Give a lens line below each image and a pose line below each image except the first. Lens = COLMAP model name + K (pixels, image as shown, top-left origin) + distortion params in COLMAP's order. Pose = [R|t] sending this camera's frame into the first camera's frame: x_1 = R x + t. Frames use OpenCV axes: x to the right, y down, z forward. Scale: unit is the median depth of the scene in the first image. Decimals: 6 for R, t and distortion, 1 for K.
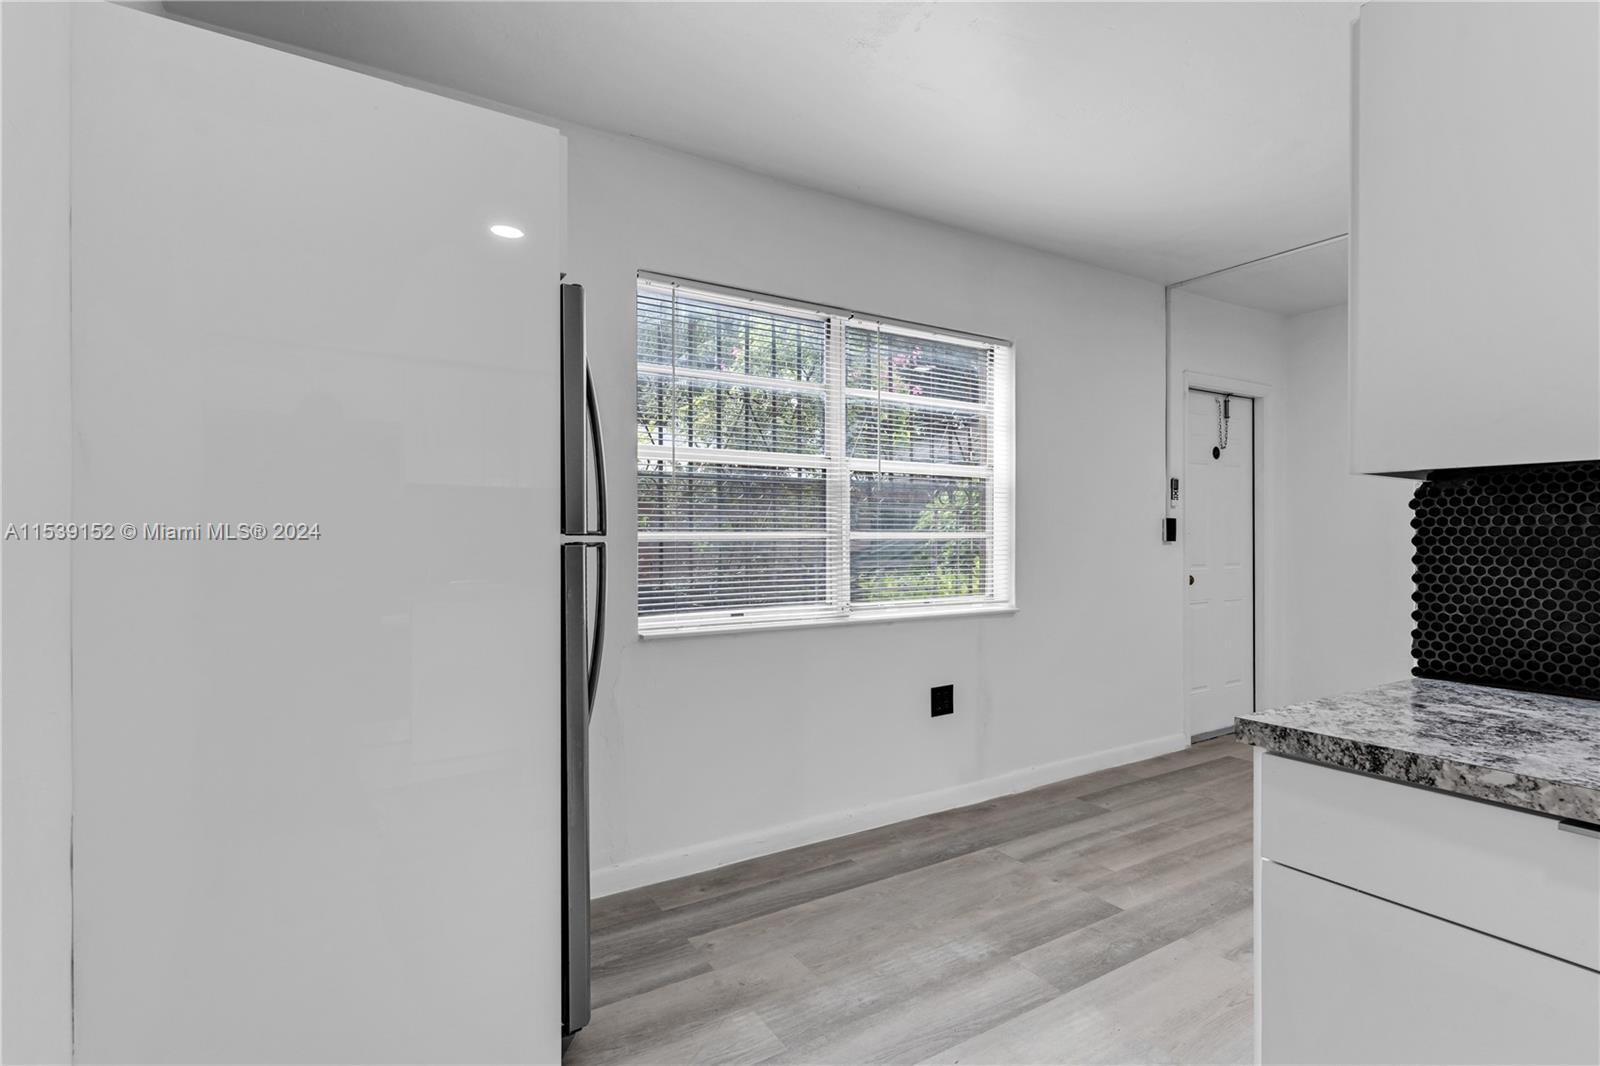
lens RADIAL K [[781.6, 0, 799.3], [0, 781.6, 539.0], [0, 0, 1]] dist [0.003450, 0.000128]
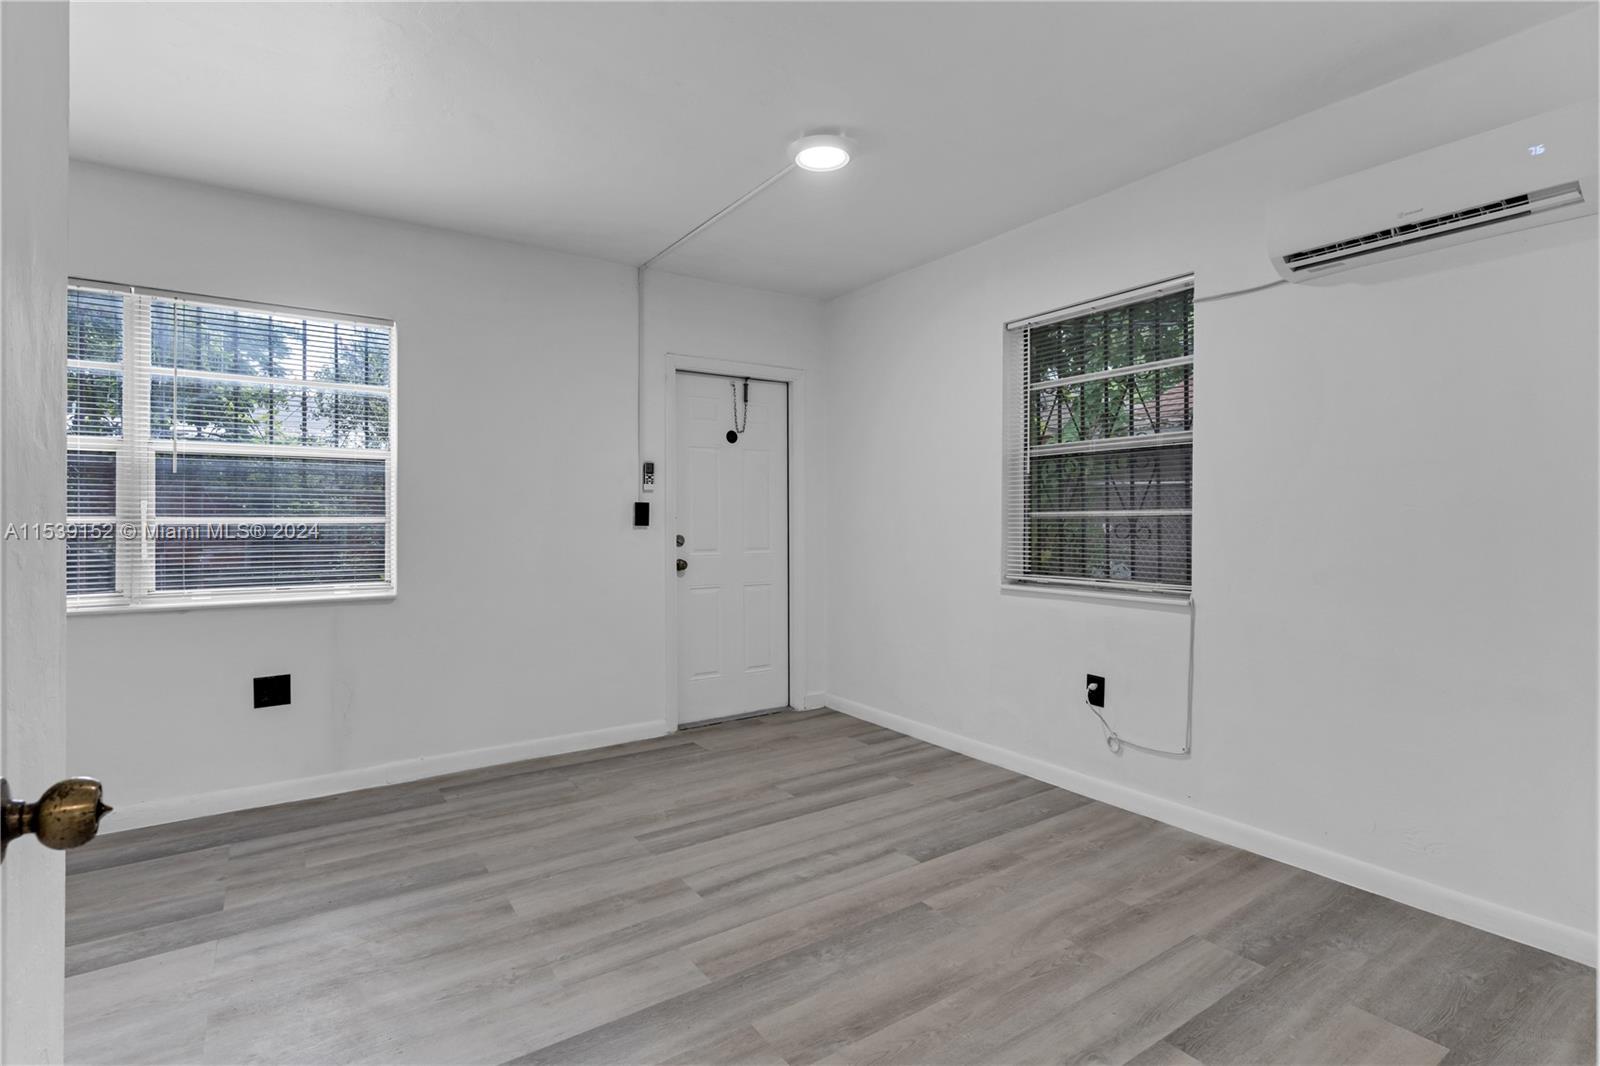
lens RADIAL K [[770.4, 0, 807.3], [0, 770.4, 530.6], [0, 0, 1]] dist [-0.001260, -0.000402]
pose [[0.999044, -0.001471, 0.043702, 0.817156], [0.001087, 0.999961, 0.008804, 0.000860], [-0.043713, -0.008748, 0.999006, 0.023345]]
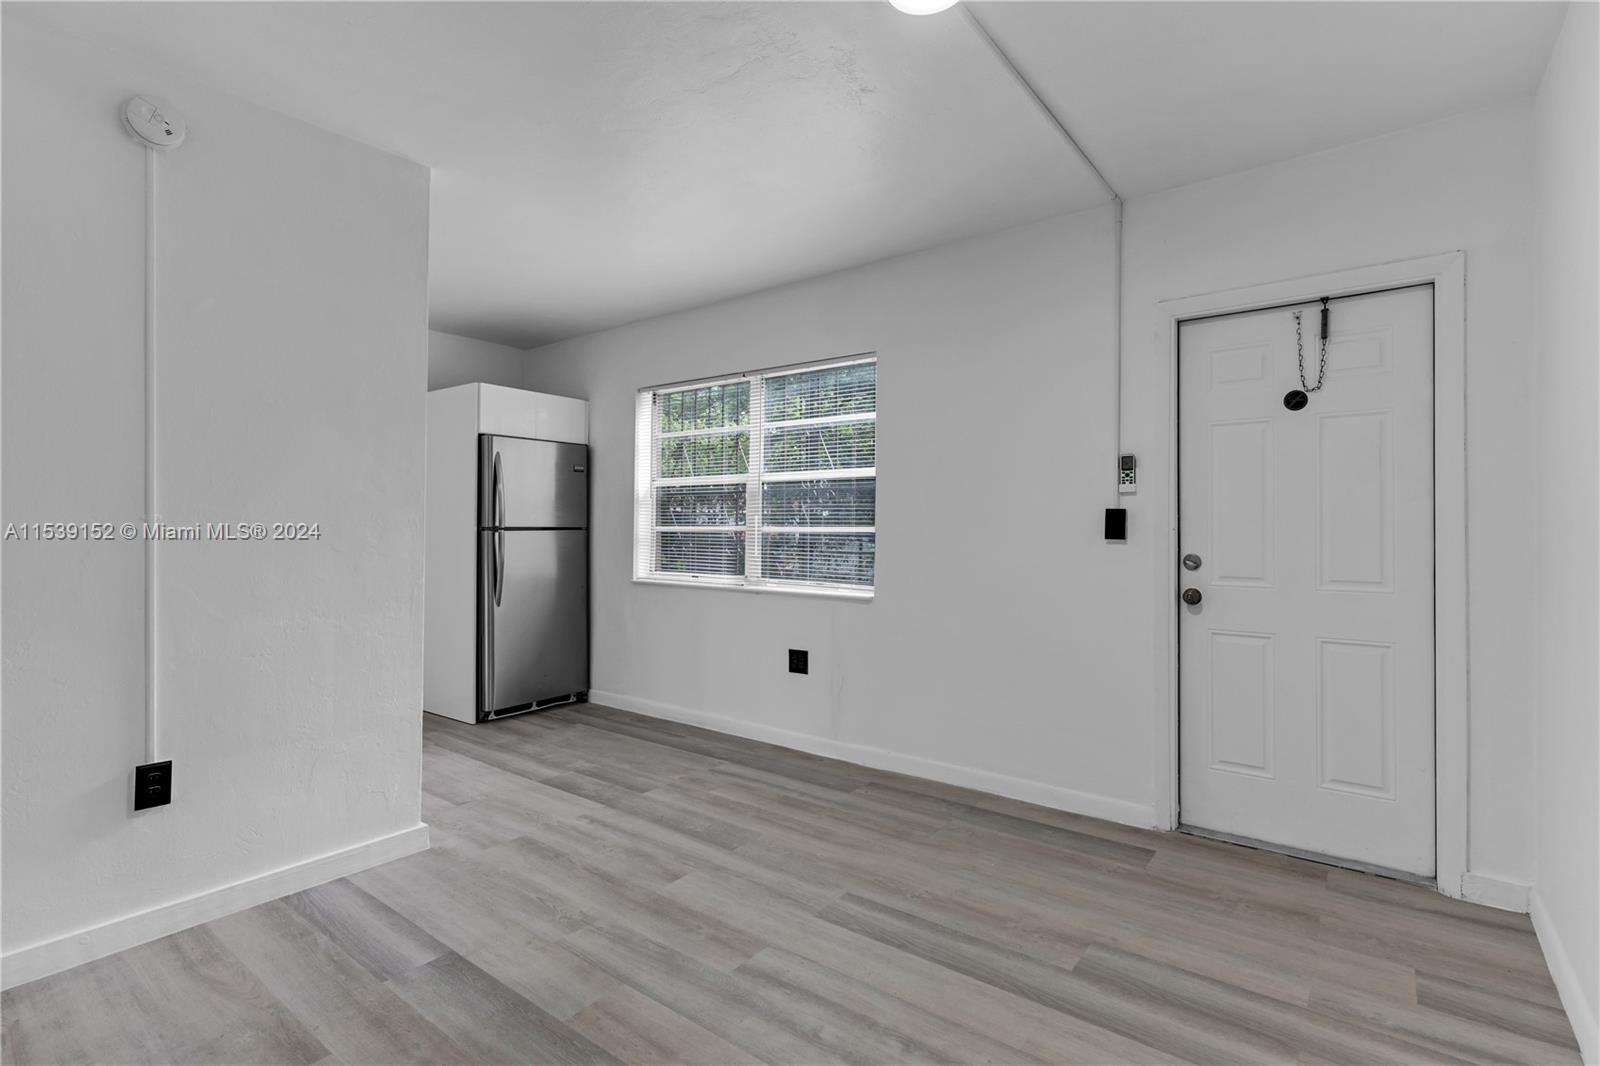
lens RADIAL K [[761.7, 0, 800.0], [0, 761.7, 533.0], [0, 0, 1]] dist [0.000210, 0.000131]
pose [[0.344365, 0.007112, -0.938809, 1.347457], [-0.012214, 0.999921, 0.003094, -0.002609], [0.938757, 0.010401, 0.344424, 0.591019]]
